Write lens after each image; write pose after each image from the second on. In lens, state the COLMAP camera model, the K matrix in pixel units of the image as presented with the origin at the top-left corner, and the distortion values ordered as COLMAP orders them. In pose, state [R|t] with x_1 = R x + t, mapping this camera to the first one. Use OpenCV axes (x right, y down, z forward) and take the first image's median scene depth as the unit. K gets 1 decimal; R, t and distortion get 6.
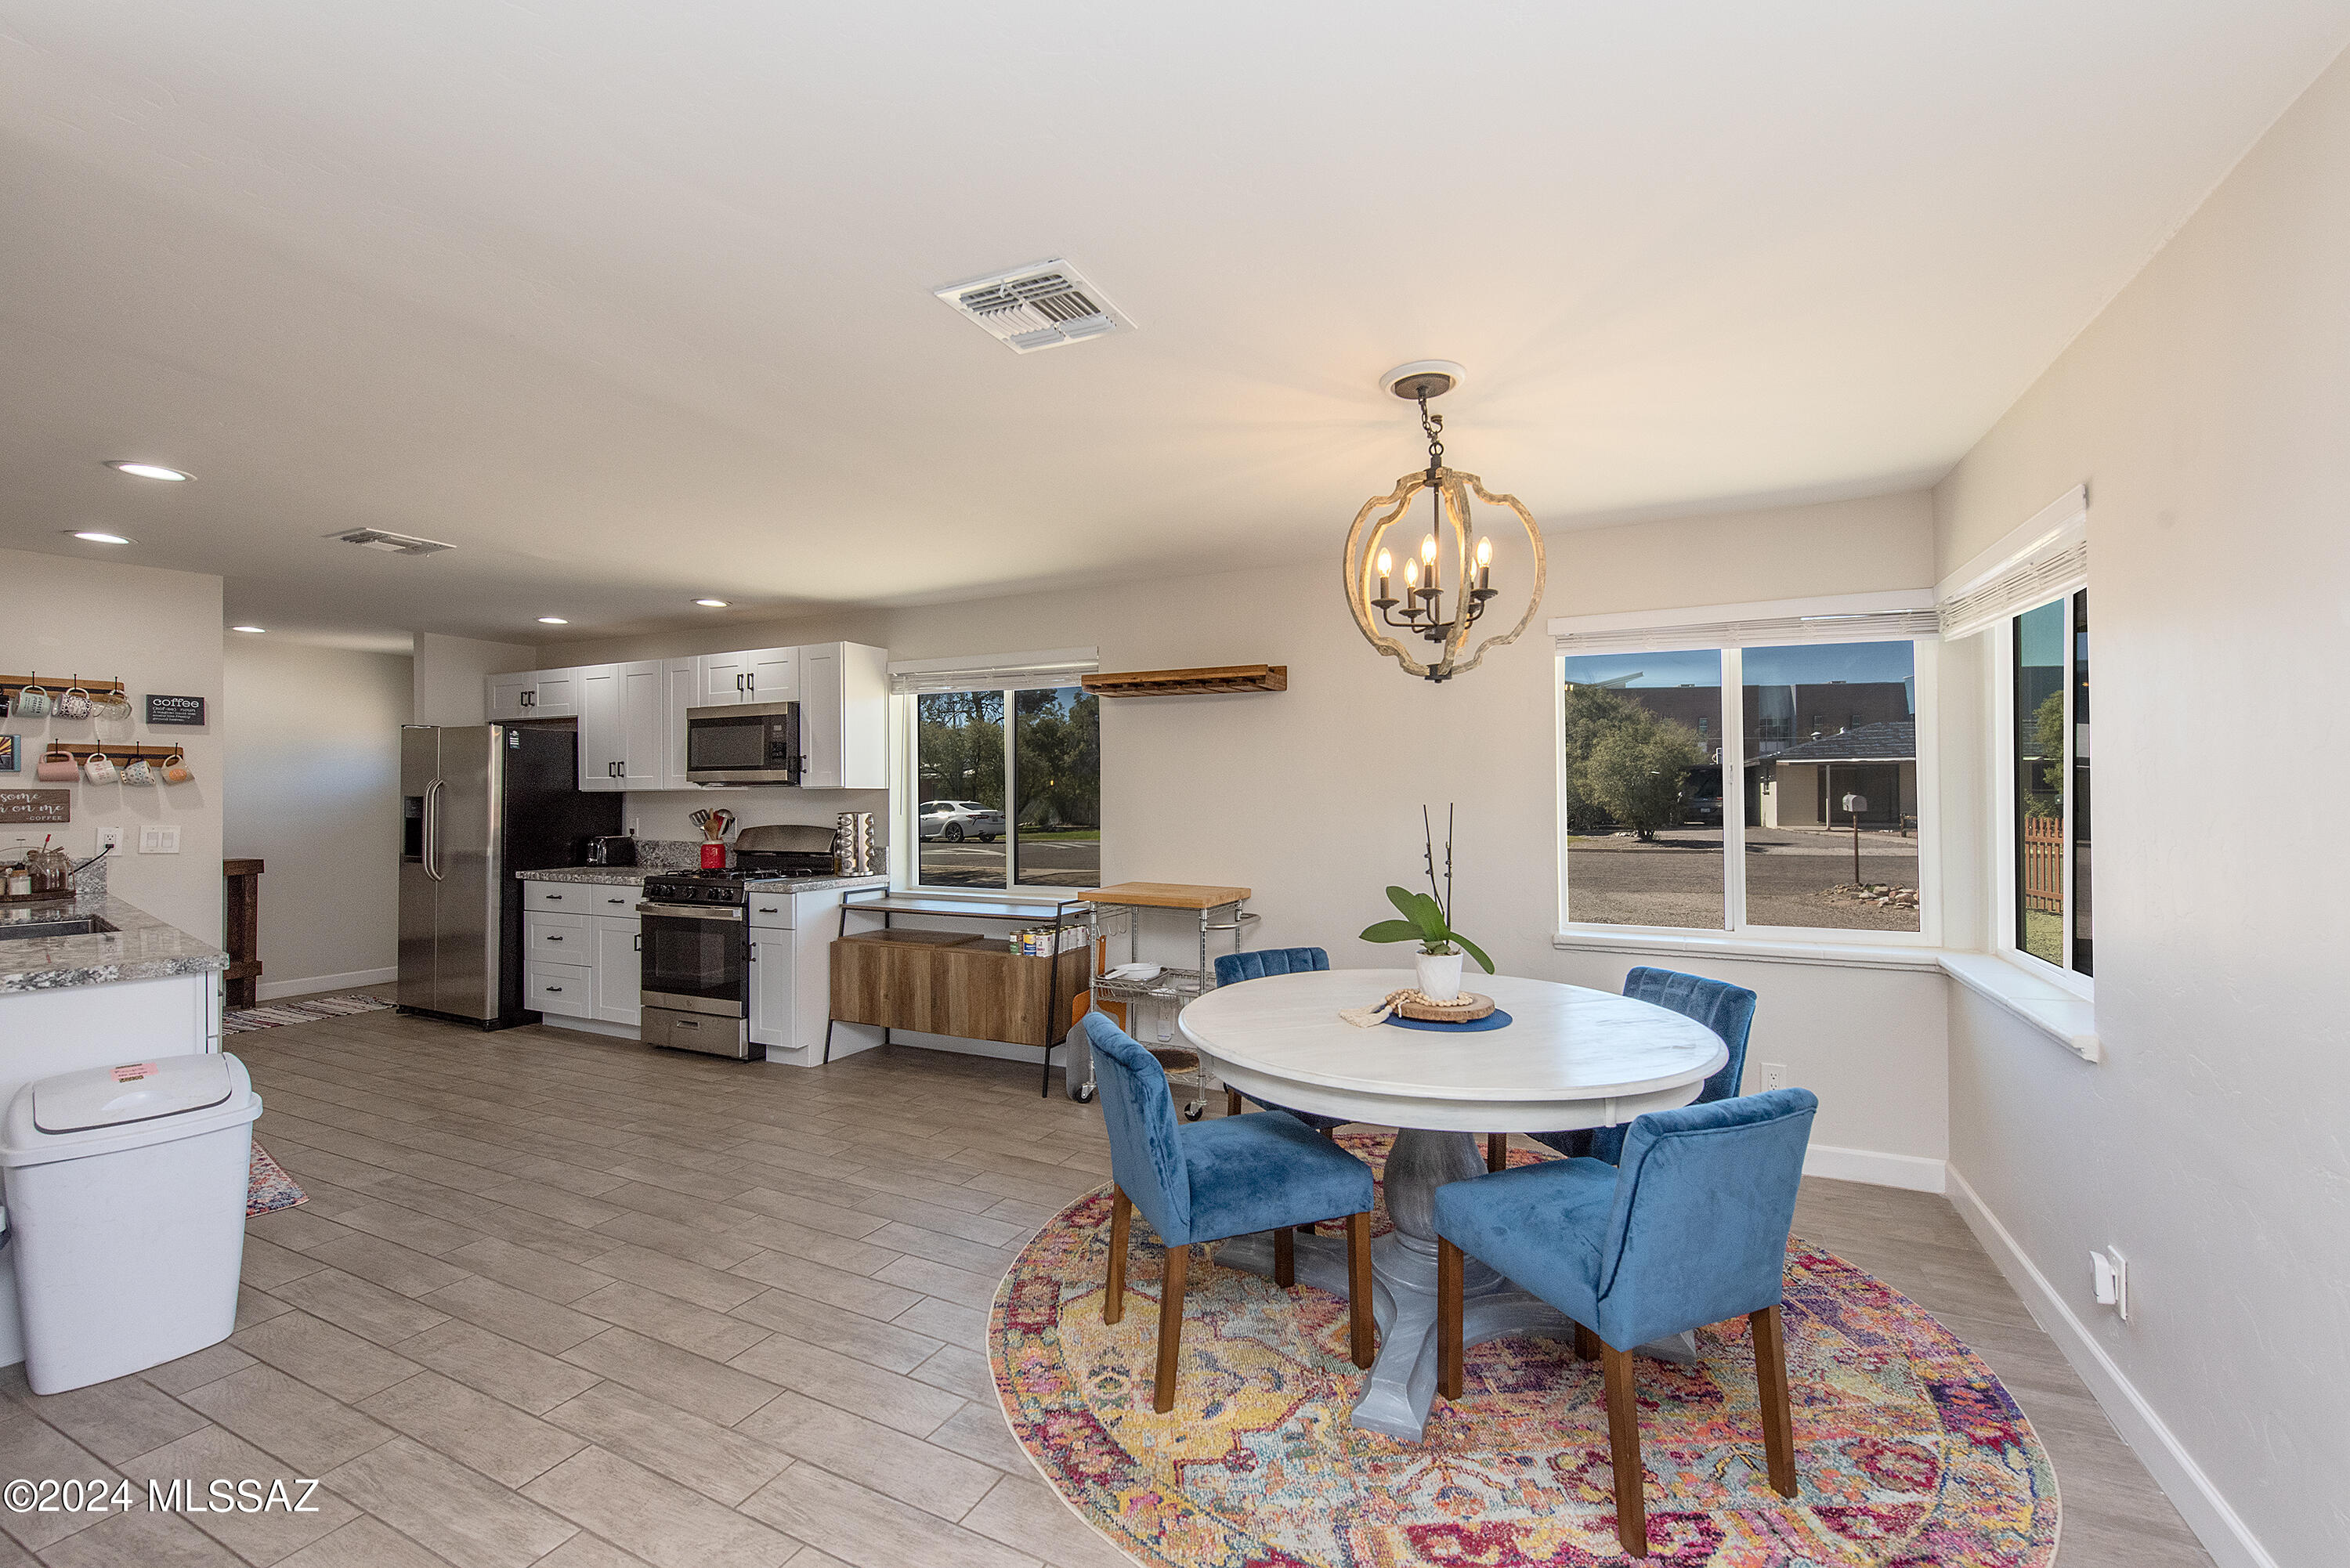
lens RADIAL K [[997.7, 0, 1175.0], [0, 997.7, 784.0], [0, 0, 1]] dist [0.033210, 0.000039]
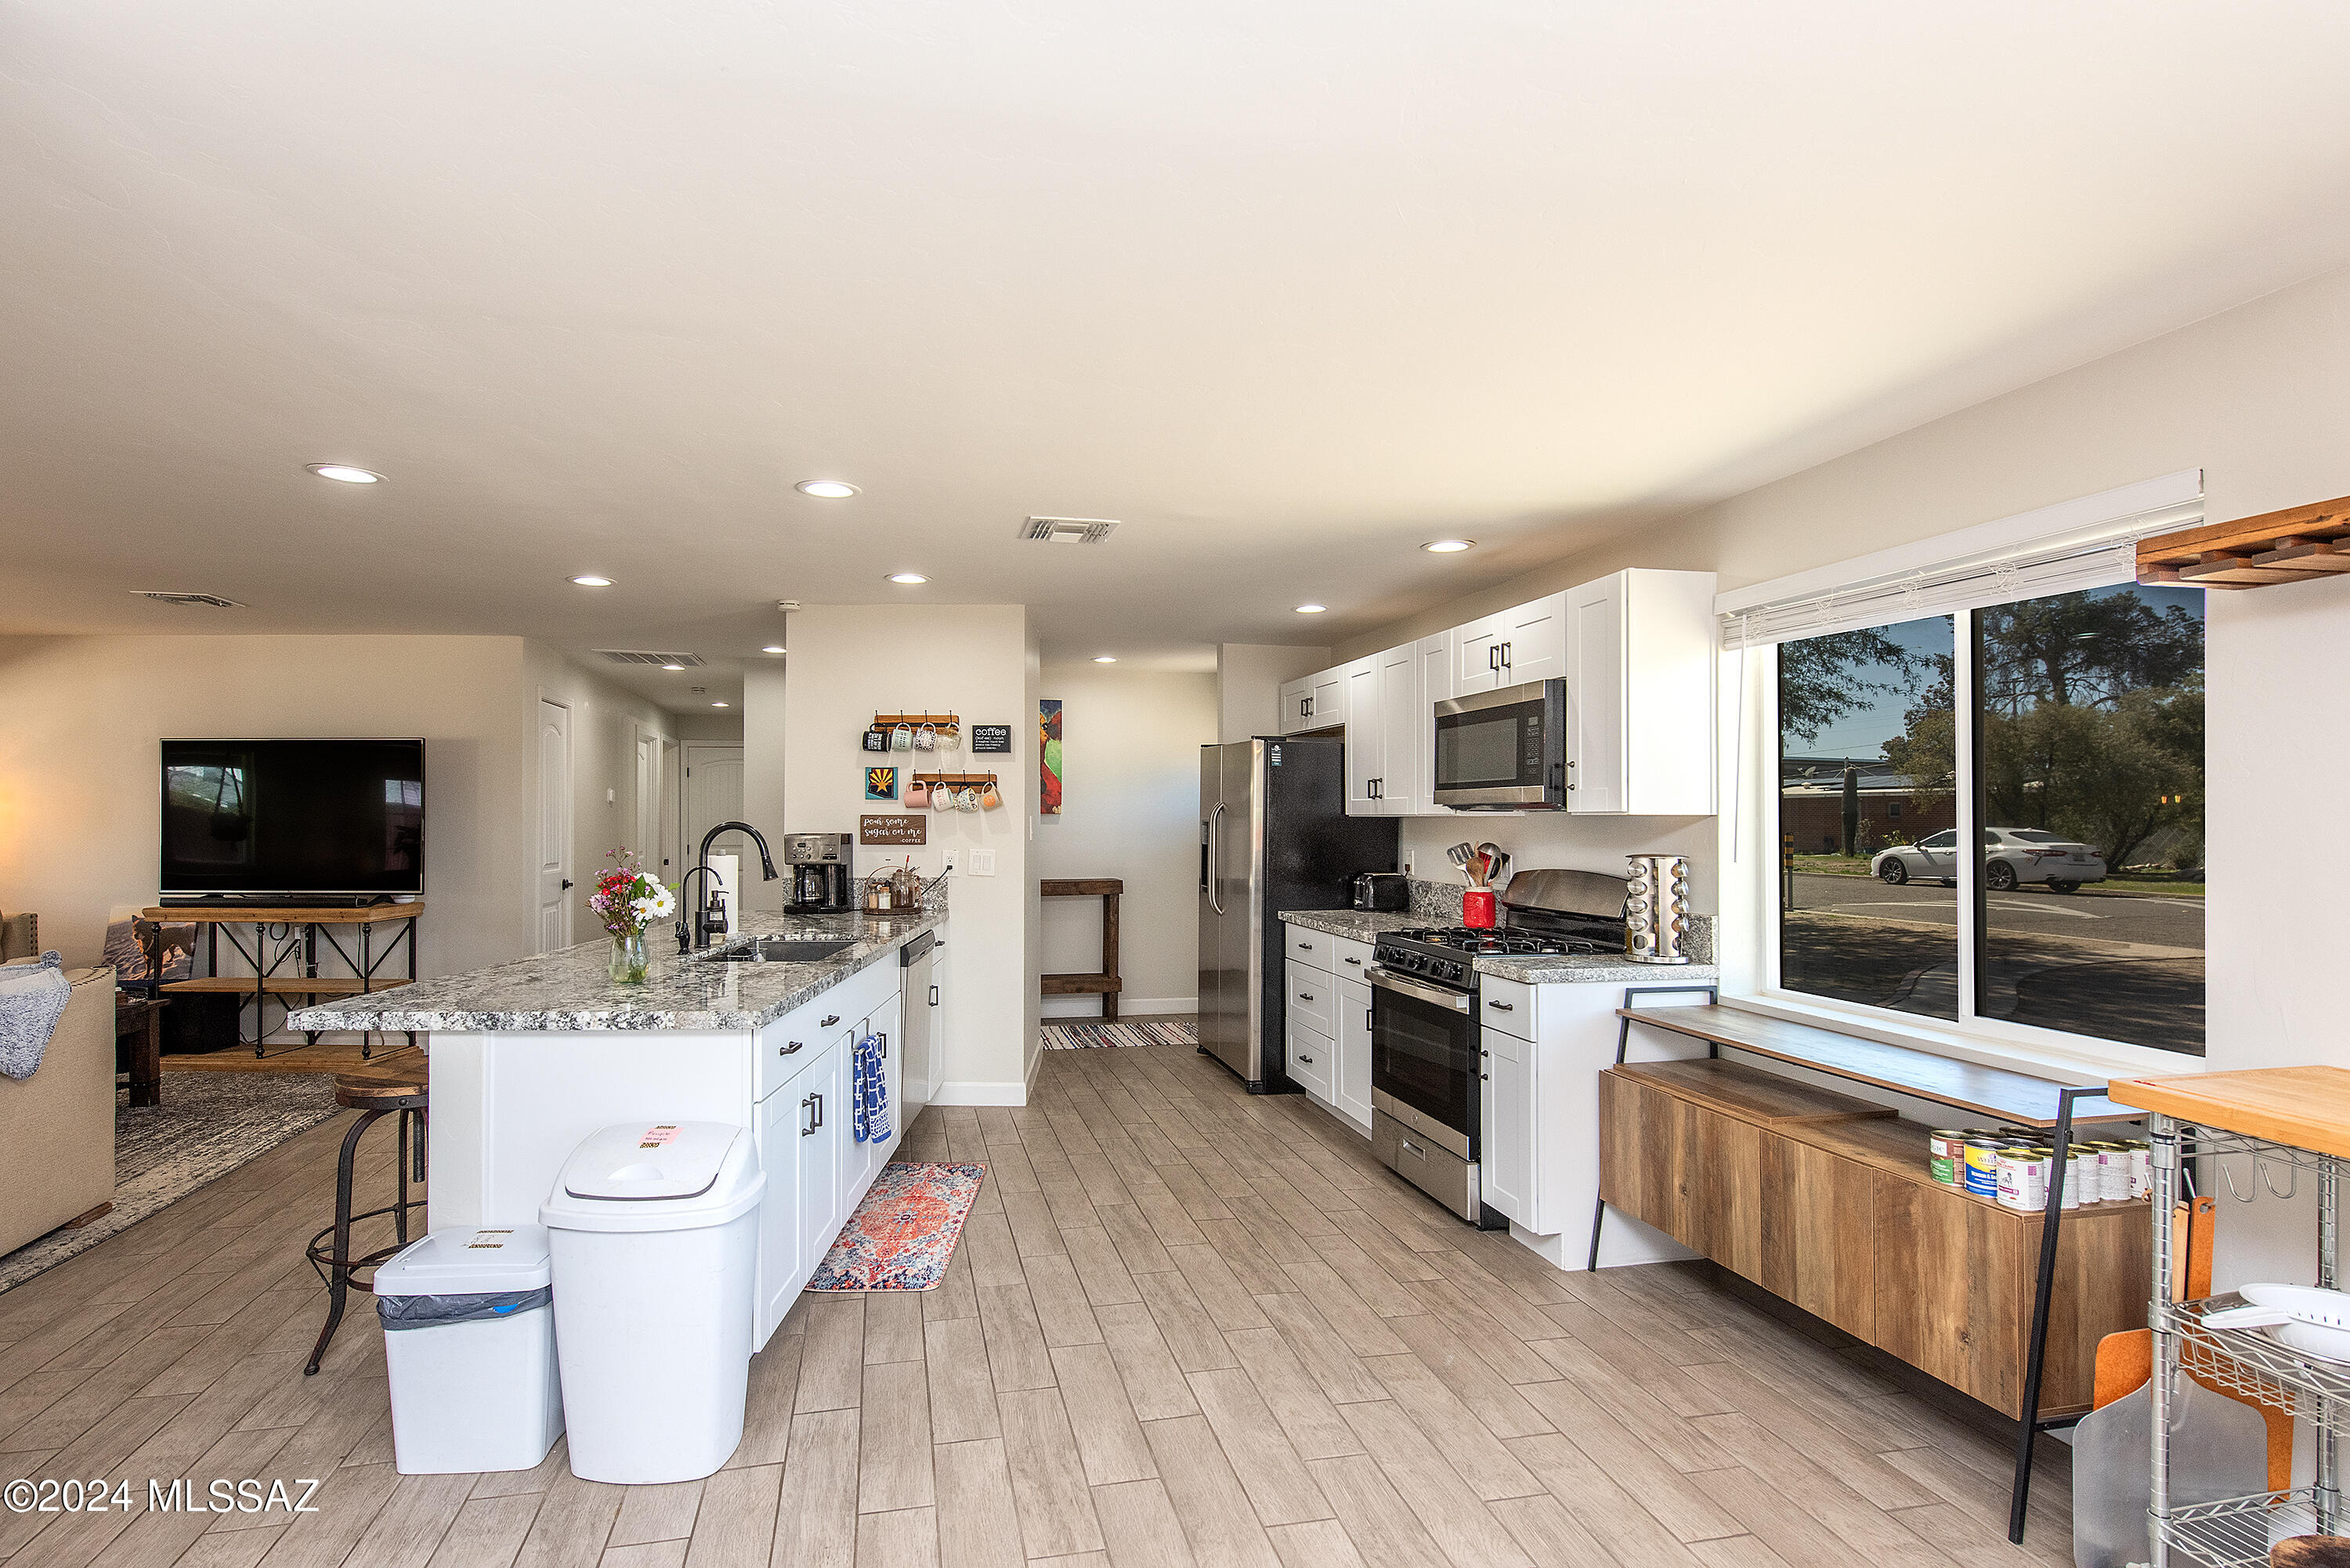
lens RADIAL K [[1136.0, 0, 1129.1], [0, 1136.0, 813.8], [0, 0, 1]] dist [0.023948, -0.013129]
pose [[0.633023, 0.001602, -0.774131, 0.007911], [0.005583, 0.999962, 0.006634, -0.002562], [0.774113, -0.008522, 0.632990, 0.351451]]
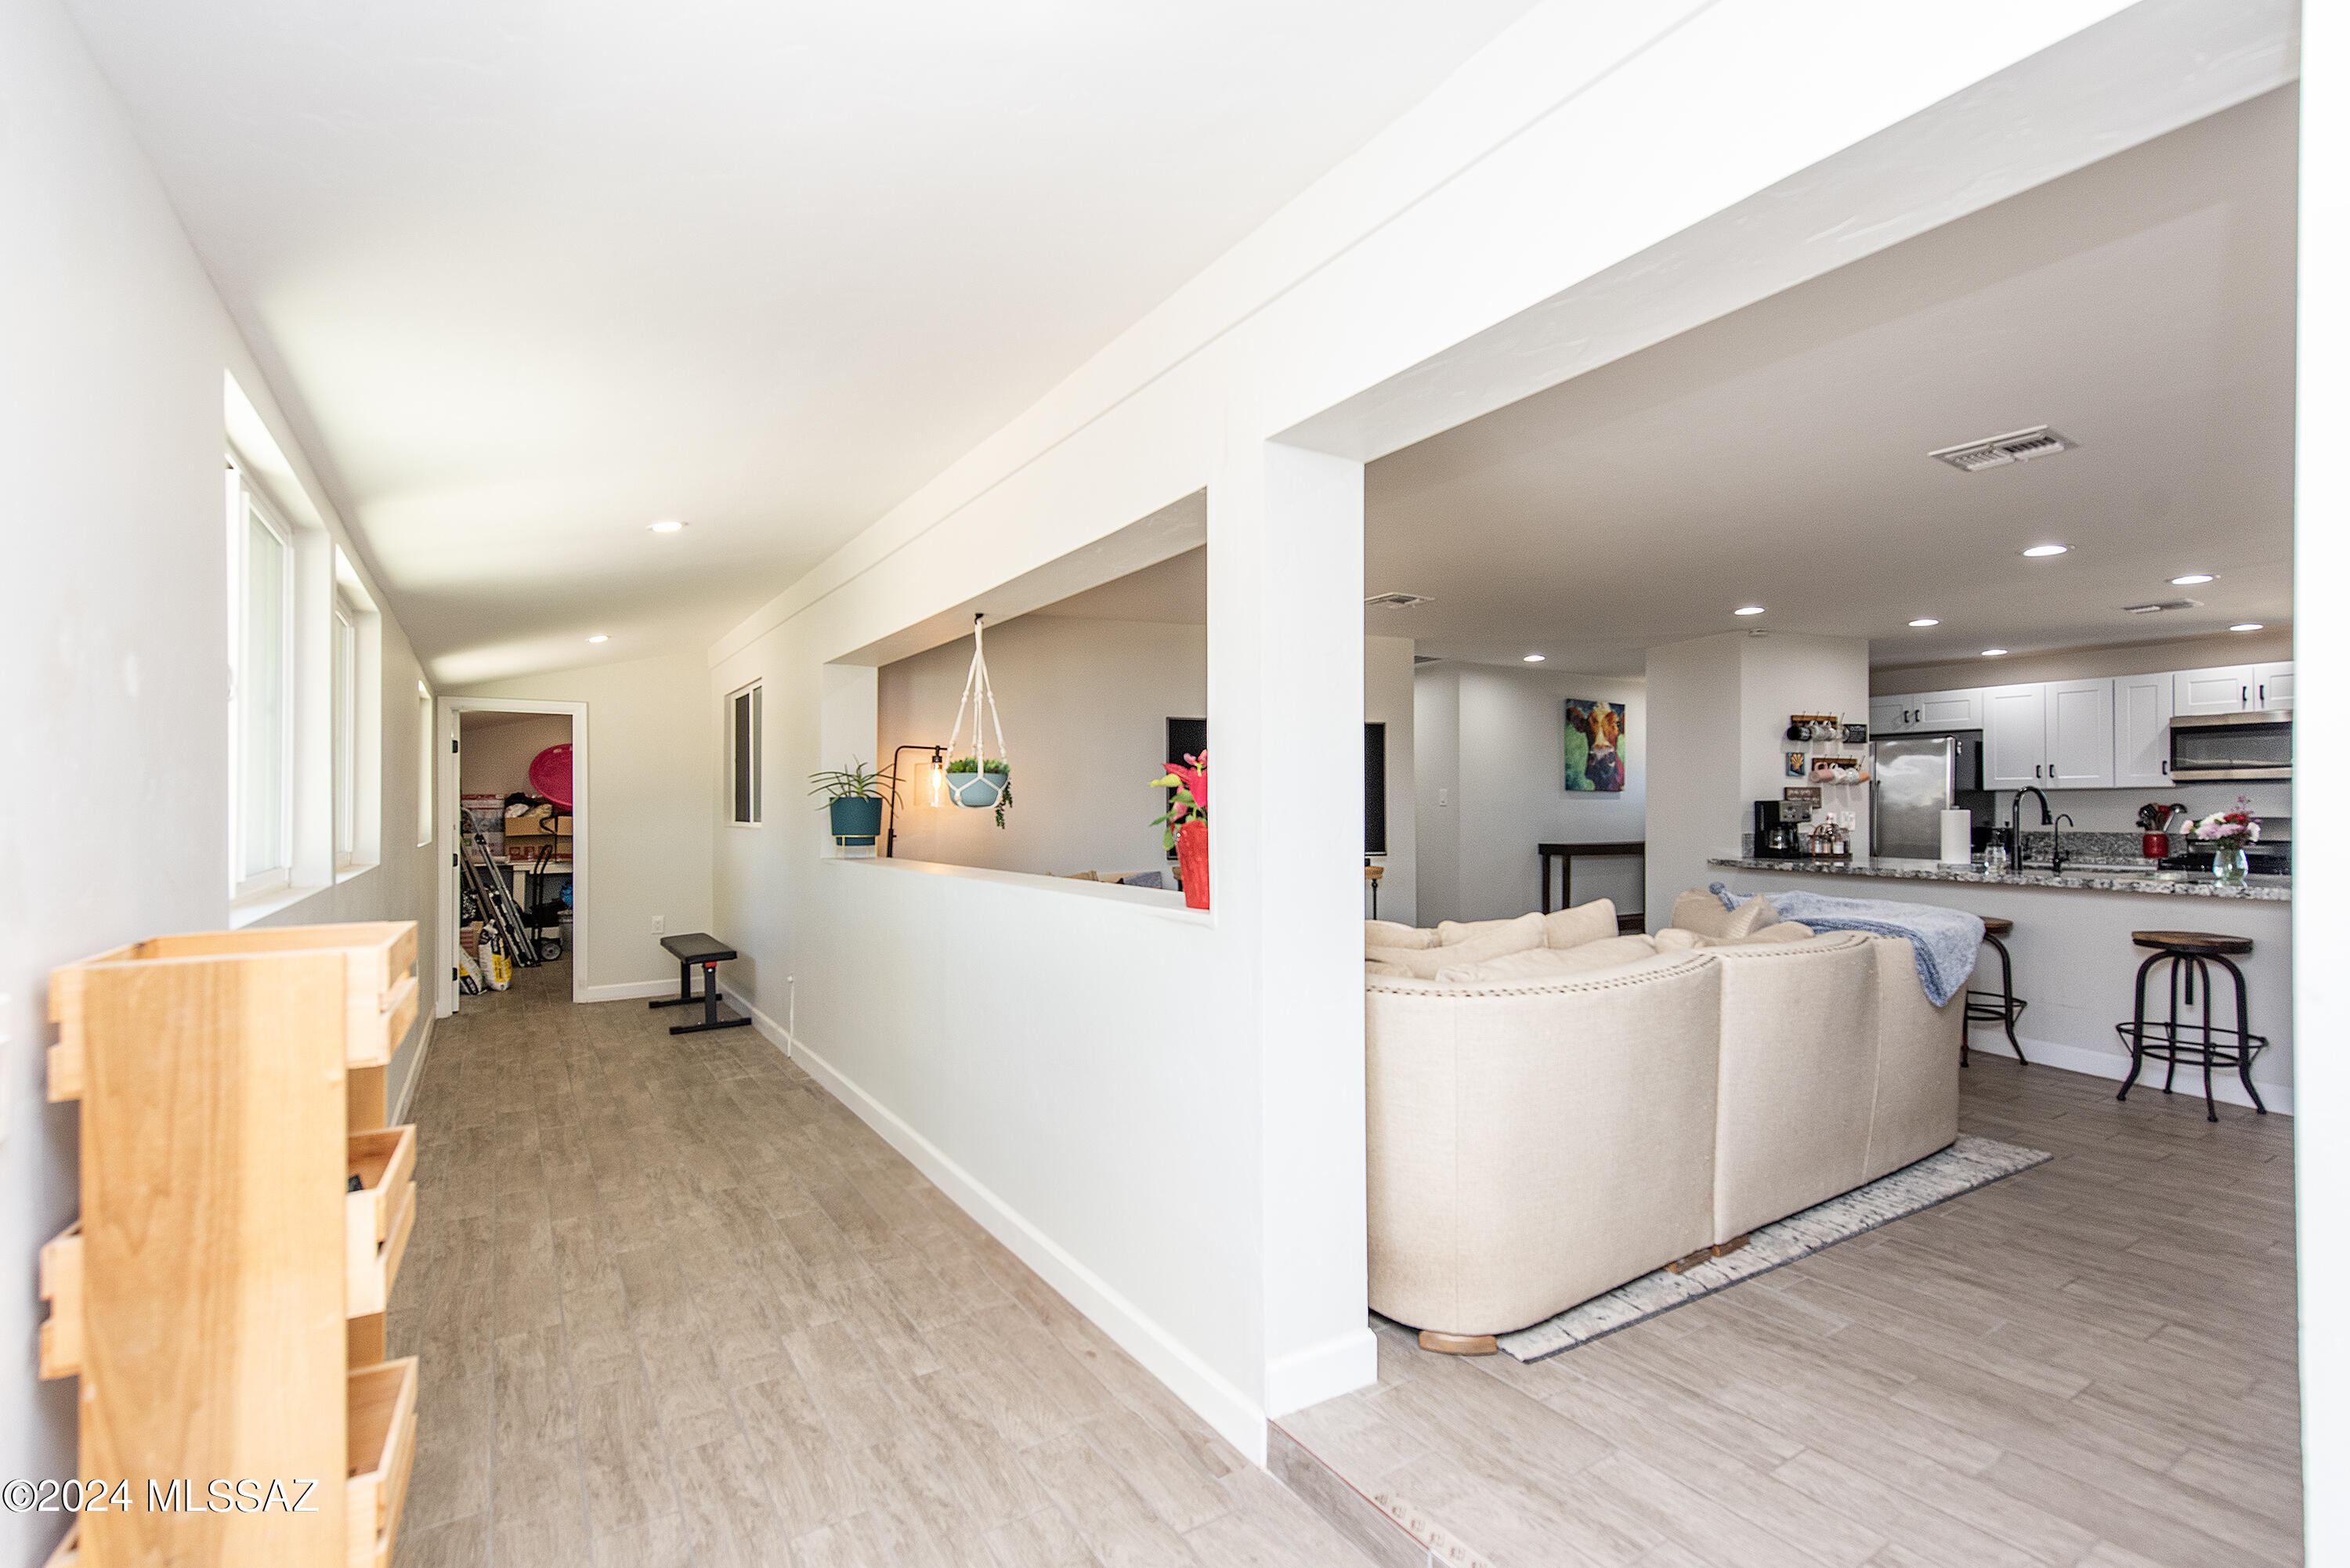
lens RADIAL K [[1064.0, 0, 1175.0], [0, 1064.0, 784.0], [0, 0, 1]] dist [-0.008728, 0.000519]
pose [[0.857606, -0.010572, -0.514198, -0.945208], [0.005827, 0.999924, -0.010840, 0.010082], [0.514274, 0.006301, 0.857603, -0.733513]]
